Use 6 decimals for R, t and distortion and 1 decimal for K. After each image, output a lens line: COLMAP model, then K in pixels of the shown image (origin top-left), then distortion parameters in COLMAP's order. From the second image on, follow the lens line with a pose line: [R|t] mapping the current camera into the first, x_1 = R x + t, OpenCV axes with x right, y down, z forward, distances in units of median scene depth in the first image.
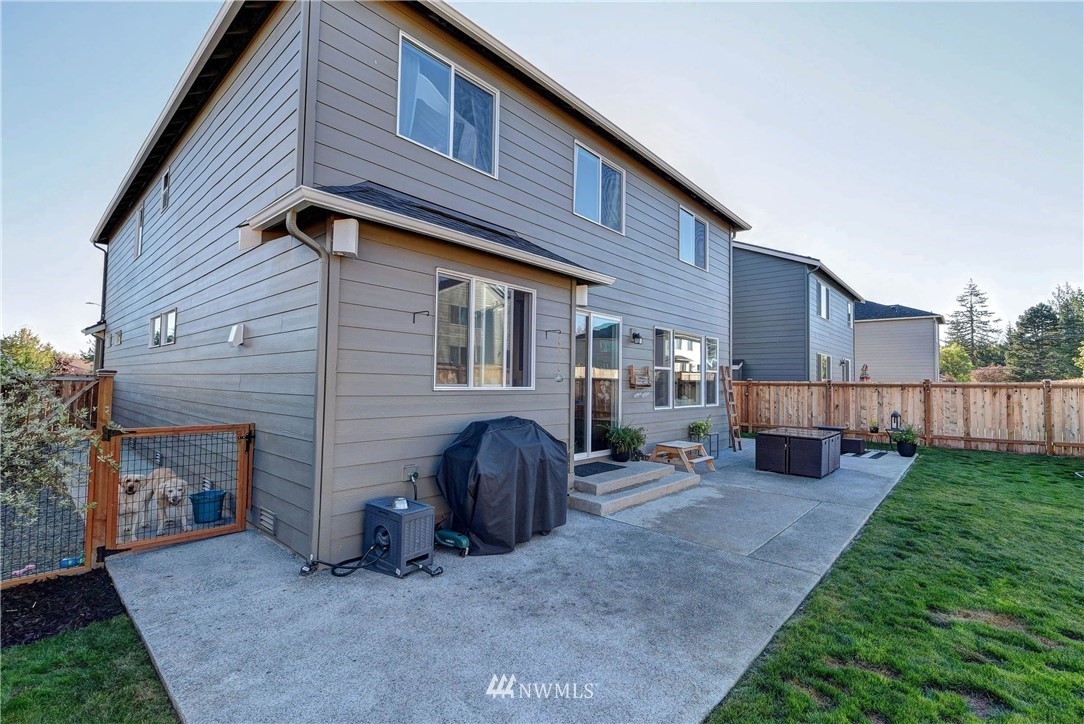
lens RADIAL K [[485.3, 0, 538.8], [0, 485.3, 365.9], [0, 0, 1]] dist [-0.000207, 0.000295]
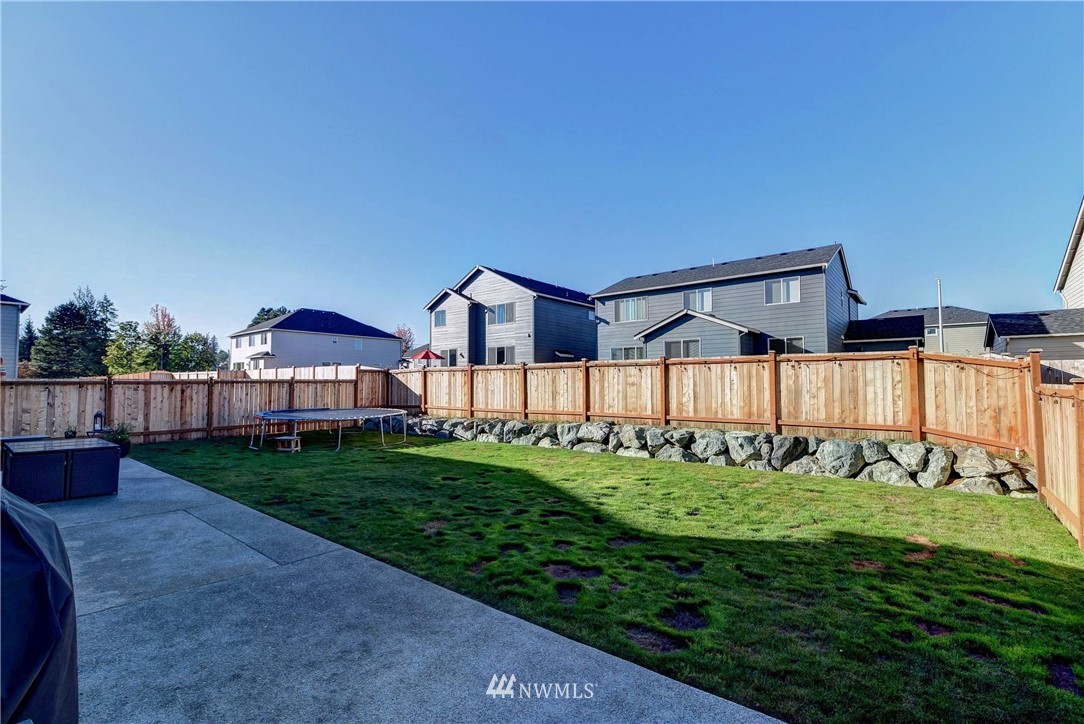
lens RADIAL K [[485.3, 0, 538.6], [0, 485.3, 363.9], [0, 0, 1]] dist [-0.000207, 0.000295]
pose [[-0.055039, 0.028594, 0.998075, -0.222987], [-0.032281, 0.999016, -0.030402, 0.005937], [-0.997962, -0.033892, -0.054062, 0.229892]]
